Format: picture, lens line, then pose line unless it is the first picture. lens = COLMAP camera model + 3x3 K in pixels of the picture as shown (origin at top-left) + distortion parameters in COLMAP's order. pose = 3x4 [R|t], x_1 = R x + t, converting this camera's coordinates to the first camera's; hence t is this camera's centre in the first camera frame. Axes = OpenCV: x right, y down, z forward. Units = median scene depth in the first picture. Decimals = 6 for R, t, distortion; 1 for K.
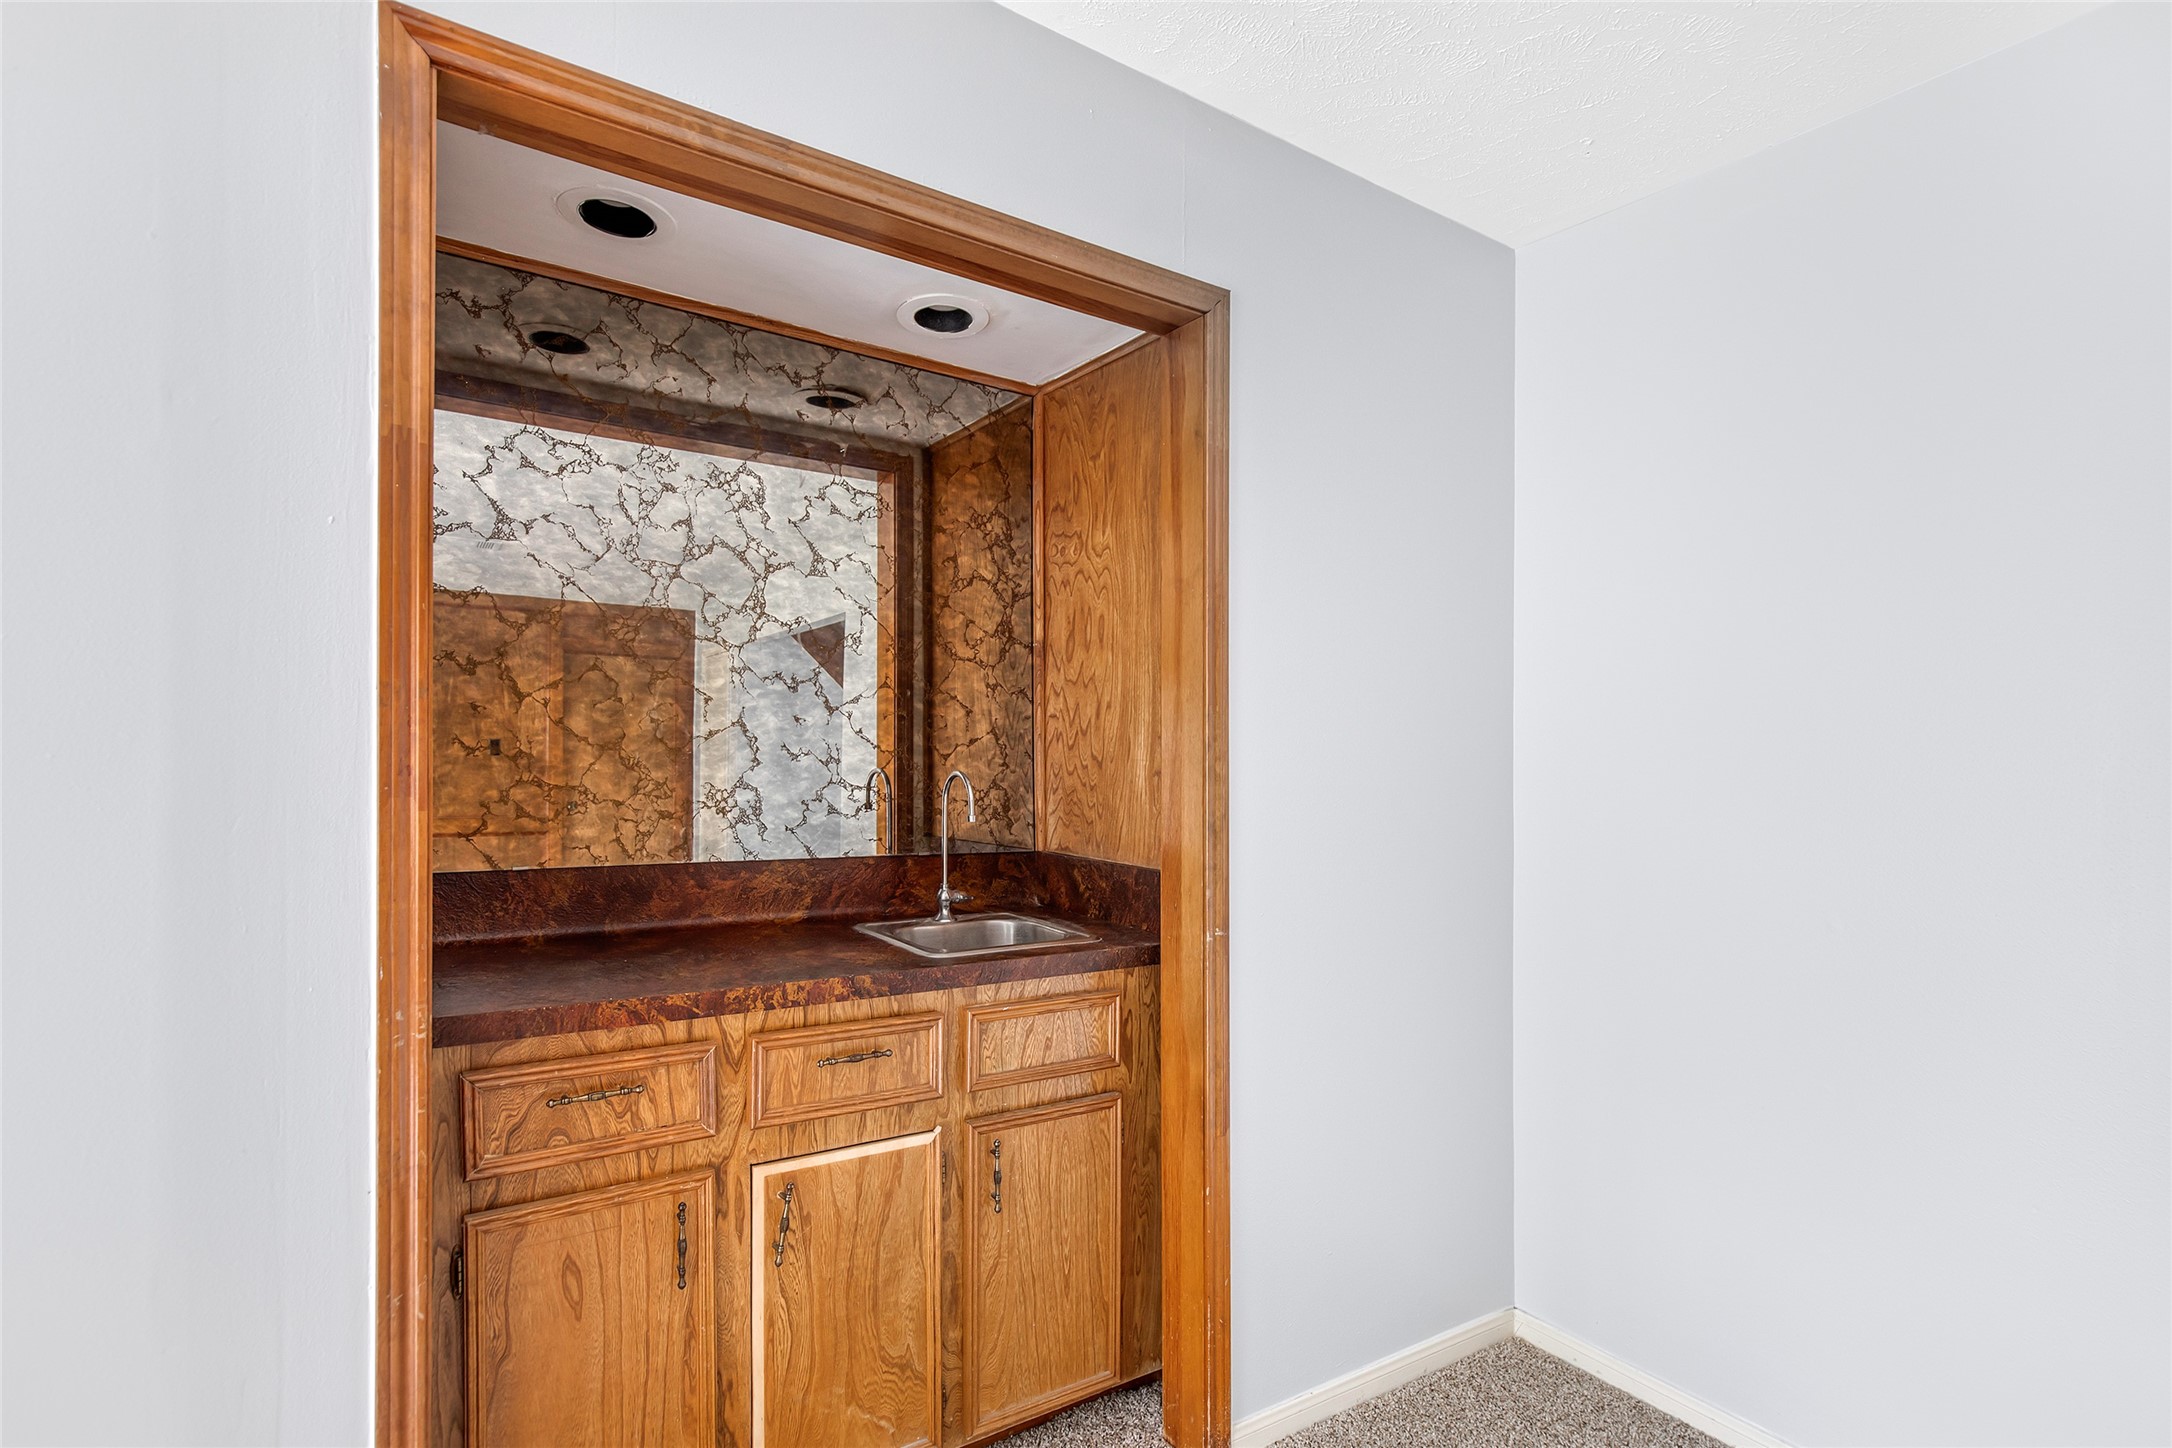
lens RADIAL K [[1004.1, 0, 1082.9], [0, 1004.1, 747.2], [0, 0, 1]] dist [-0.028911, 0.000068]
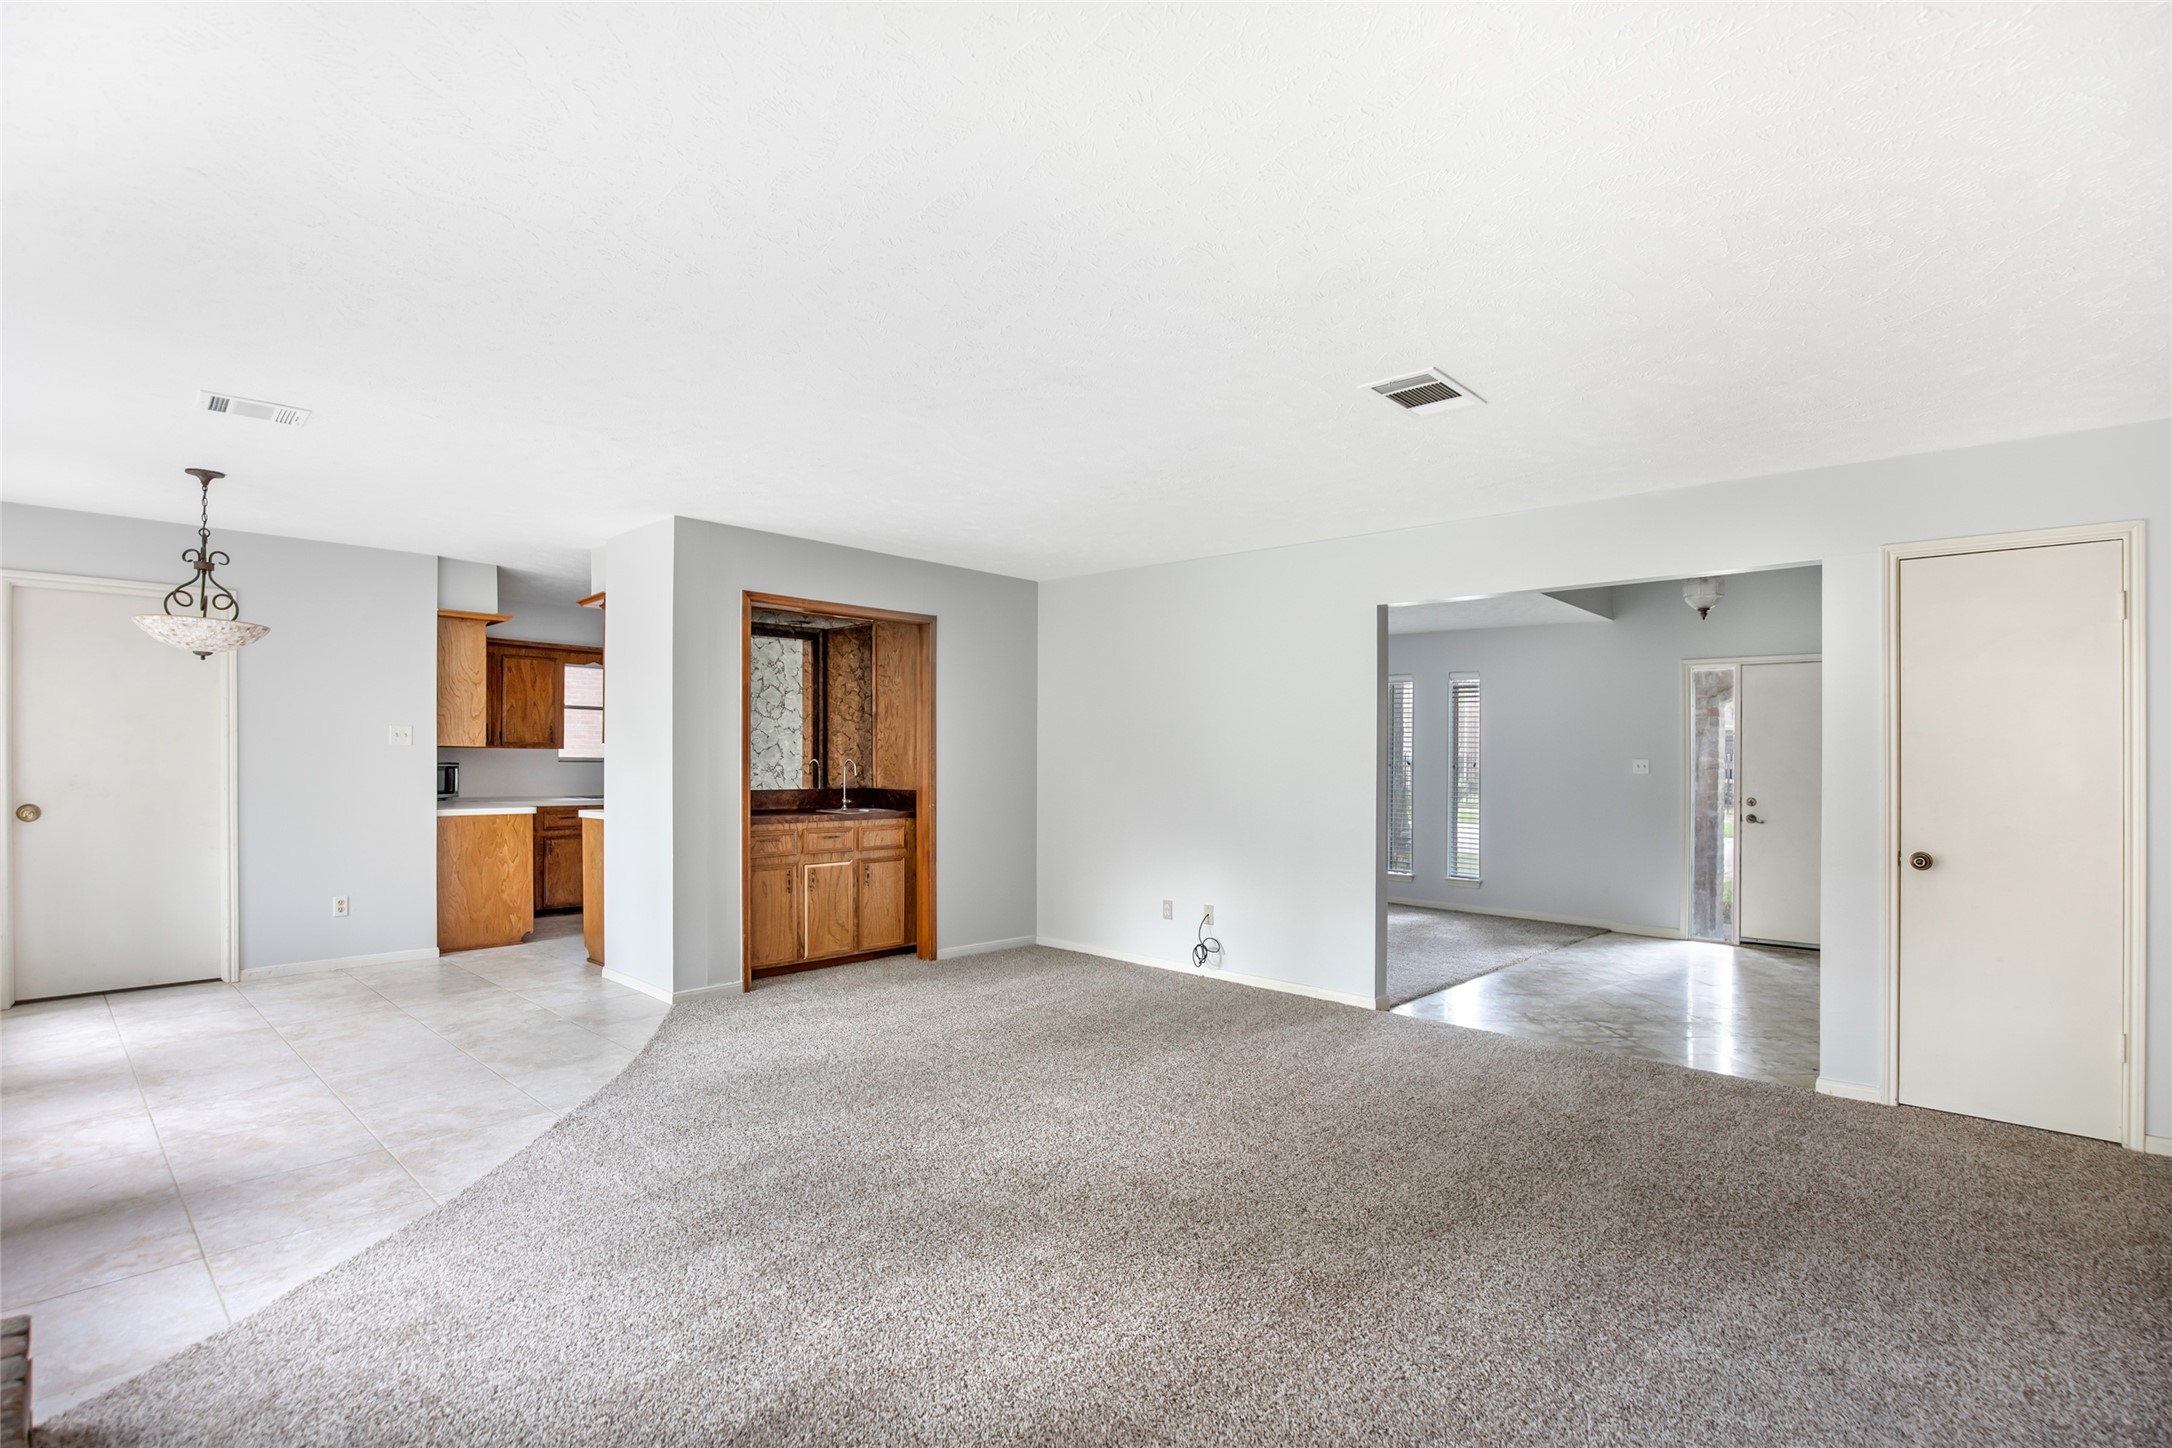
lens RADIAL K [[1033.4, 0, 1093.7], [0, 1033.4, 745.0], [0, 0, 1]] dist [-0.025756, 0.000706]
pose [[0.976212, -0.000887, 0.216814, -0.090340], [-0.000574, 0.999978, 0.006675, -0.045622], [-0.216815, -0.006641, 0.976190, -2.477571]]
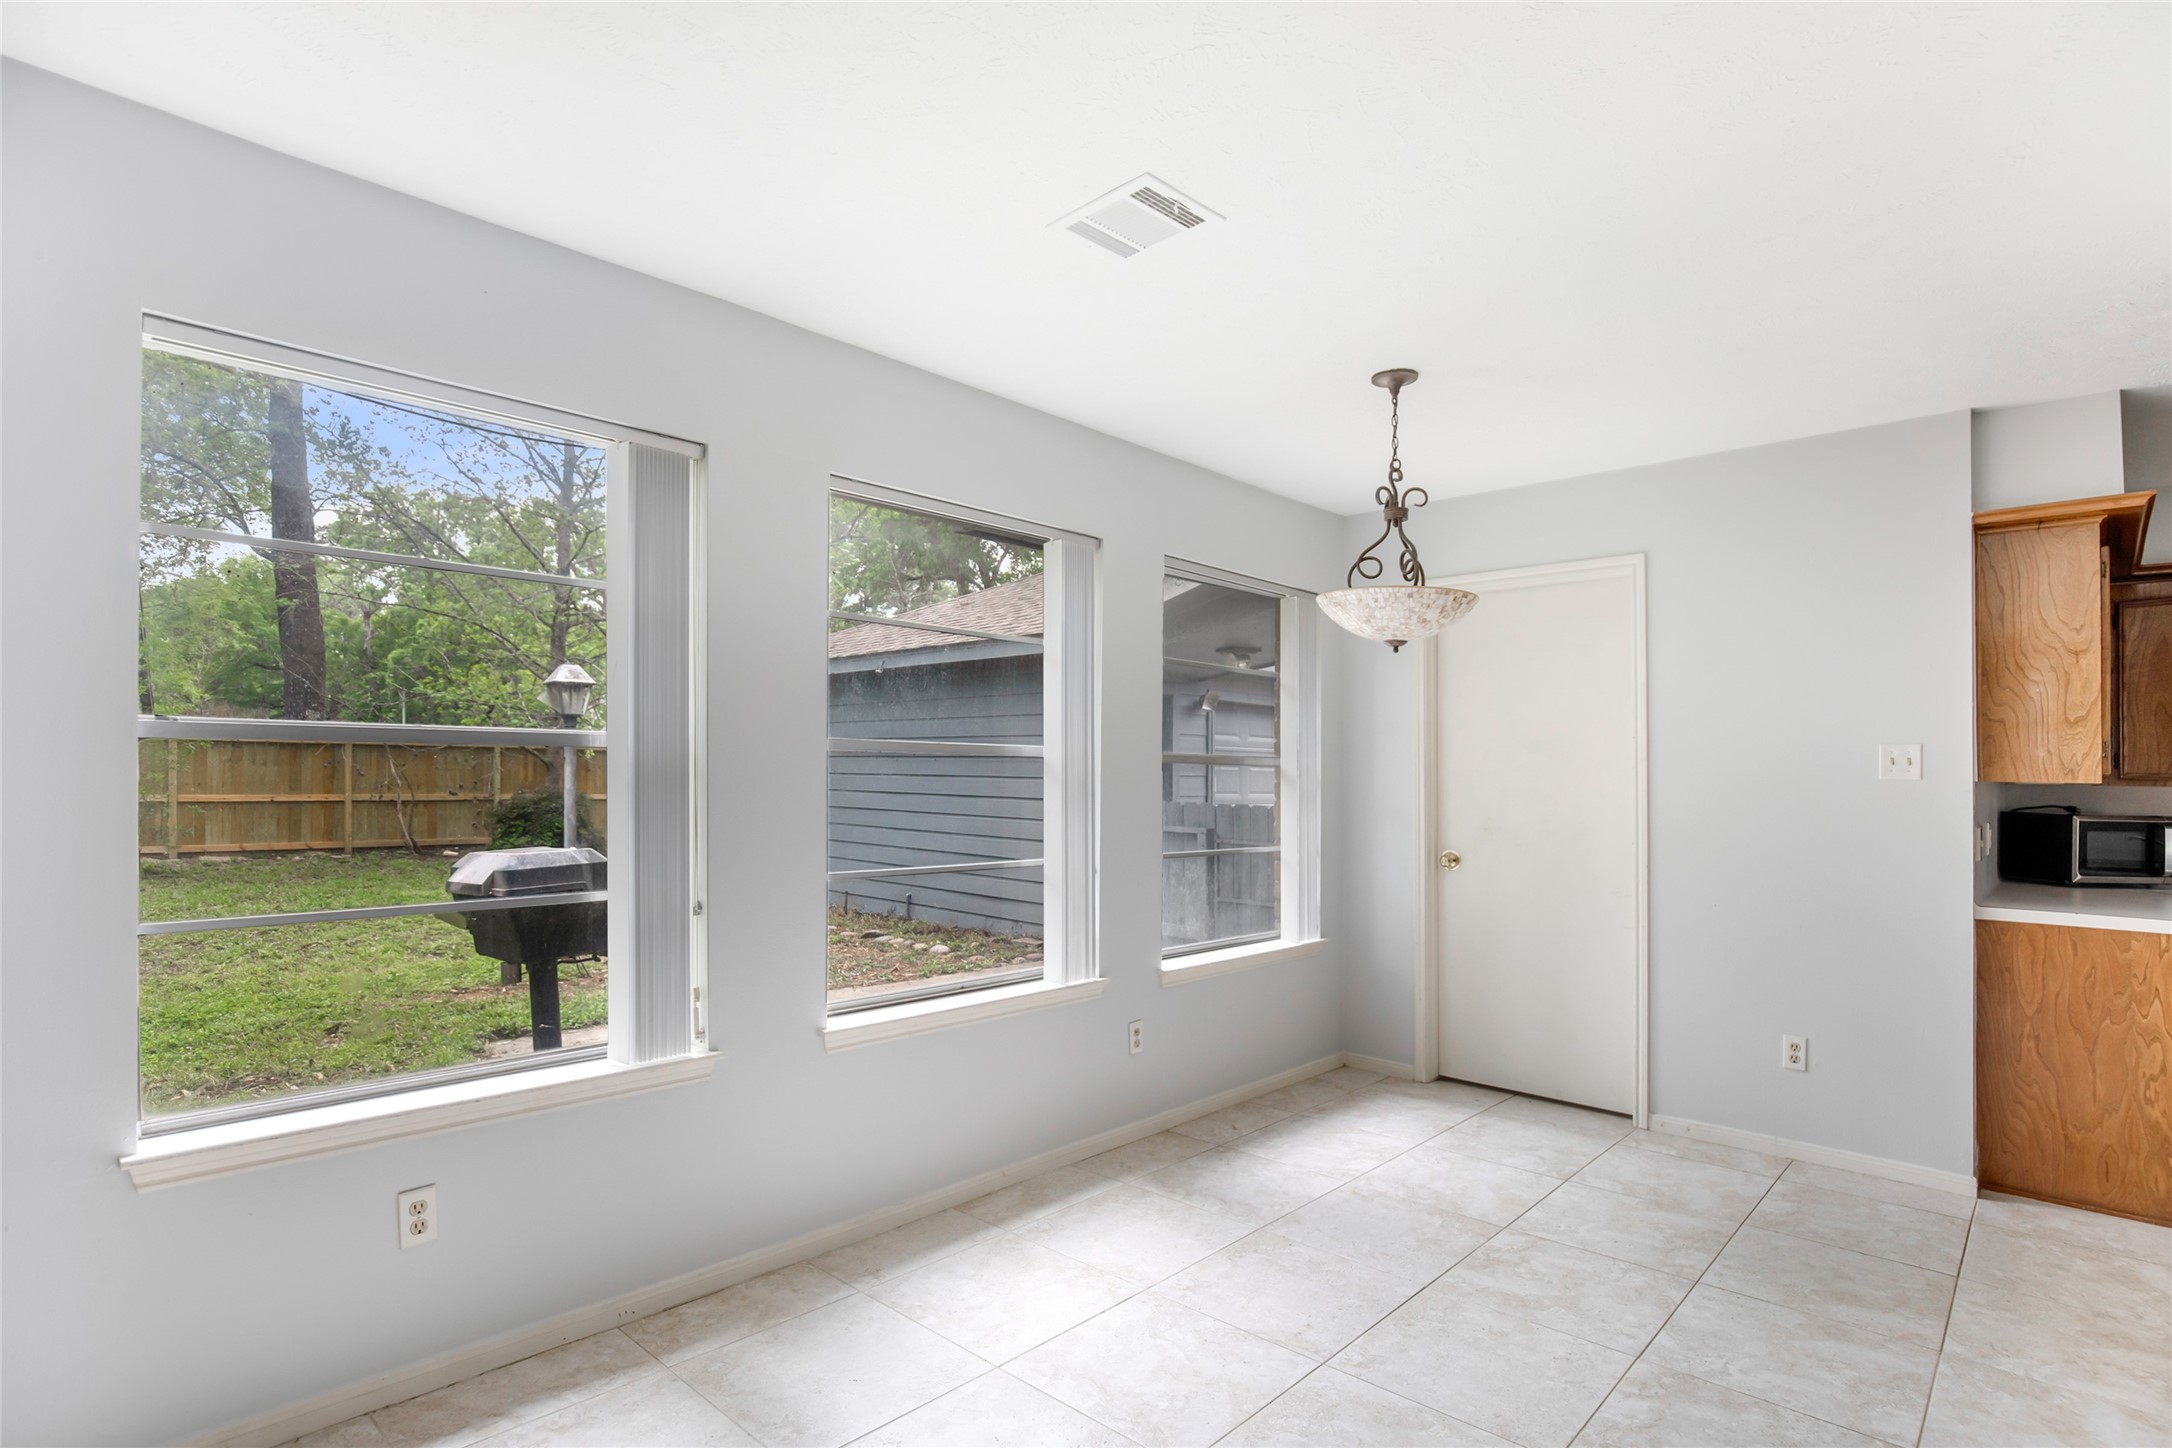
lens RADIAL K [[1093.4, 0, 1092.6], [0, 1093.4, 777.4], [0, 0, 1]] dist [-0.021443, 0.000775]
pose [[0.209285, -0.007716, -0.977824, -0.015123], [0.001577, 0.999970, -0.007553, -0.014644], [0.977853, 0.000039, 0.209291, -0.560889]]
